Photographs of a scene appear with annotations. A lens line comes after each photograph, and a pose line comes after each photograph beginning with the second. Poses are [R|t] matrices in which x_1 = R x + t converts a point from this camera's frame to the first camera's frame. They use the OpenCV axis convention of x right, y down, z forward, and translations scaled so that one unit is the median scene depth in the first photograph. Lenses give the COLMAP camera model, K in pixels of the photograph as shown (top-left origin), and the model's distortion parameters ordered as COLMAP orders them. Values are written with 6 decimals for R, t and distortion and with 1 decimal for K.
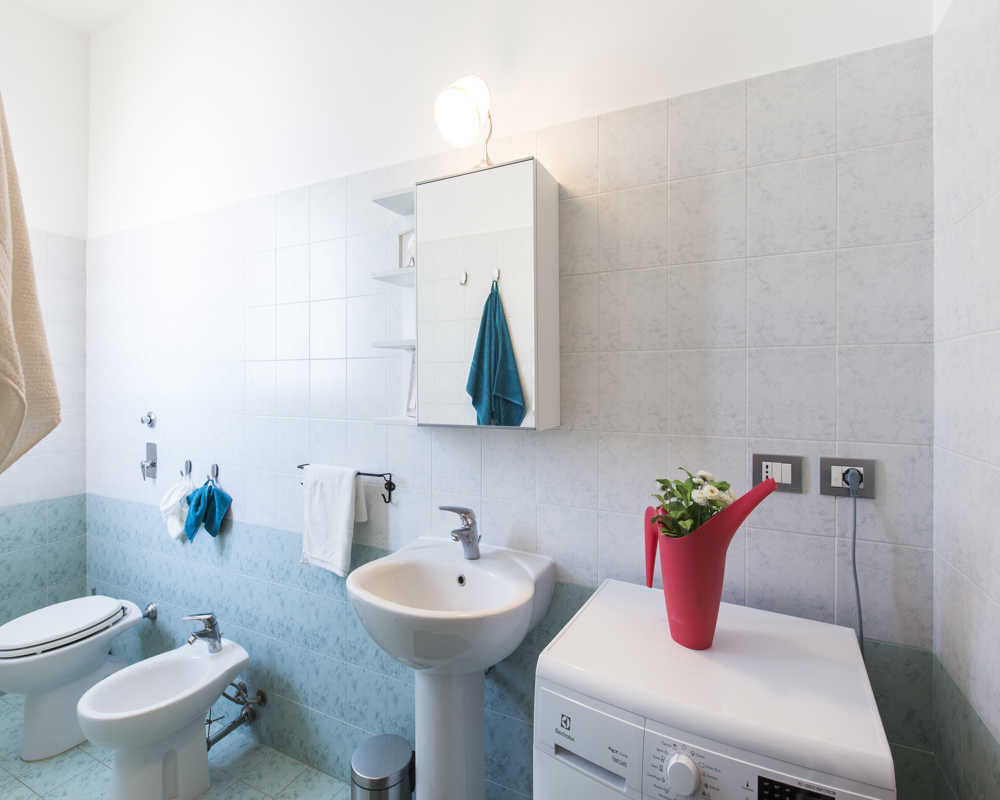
lens RADIAL K [[505.2, 0, 528.9], [0, 505.2, 384.4], [0, 0, 1]] dist [-0.002008, 0.000272]
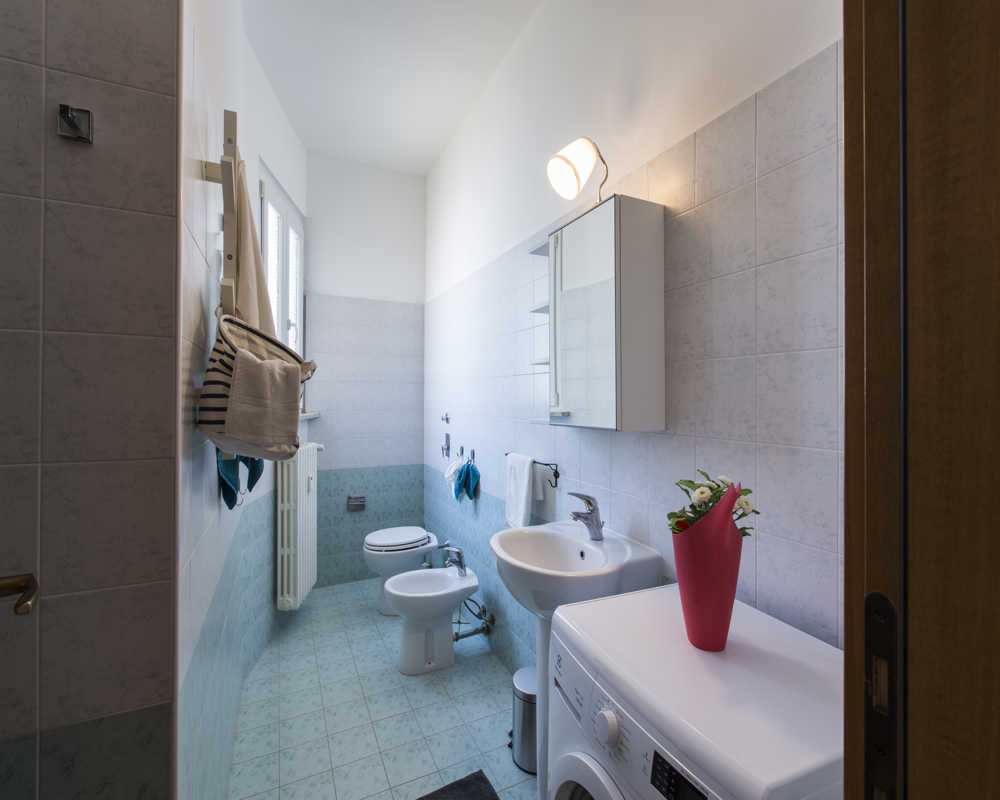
lens RADIAL K [[459.3, 0, 500.3], [0, 459.3, 396.7], [0, 0, 1]] dist [0.000624, 0.000952]
pose [[0.788239, 0.001817, -0.615367, 0.301398], [-0.004811, 0.999983, -0.003210, 0.011496], [0.615351, 0.005491, 0.788234, 0.009348]]
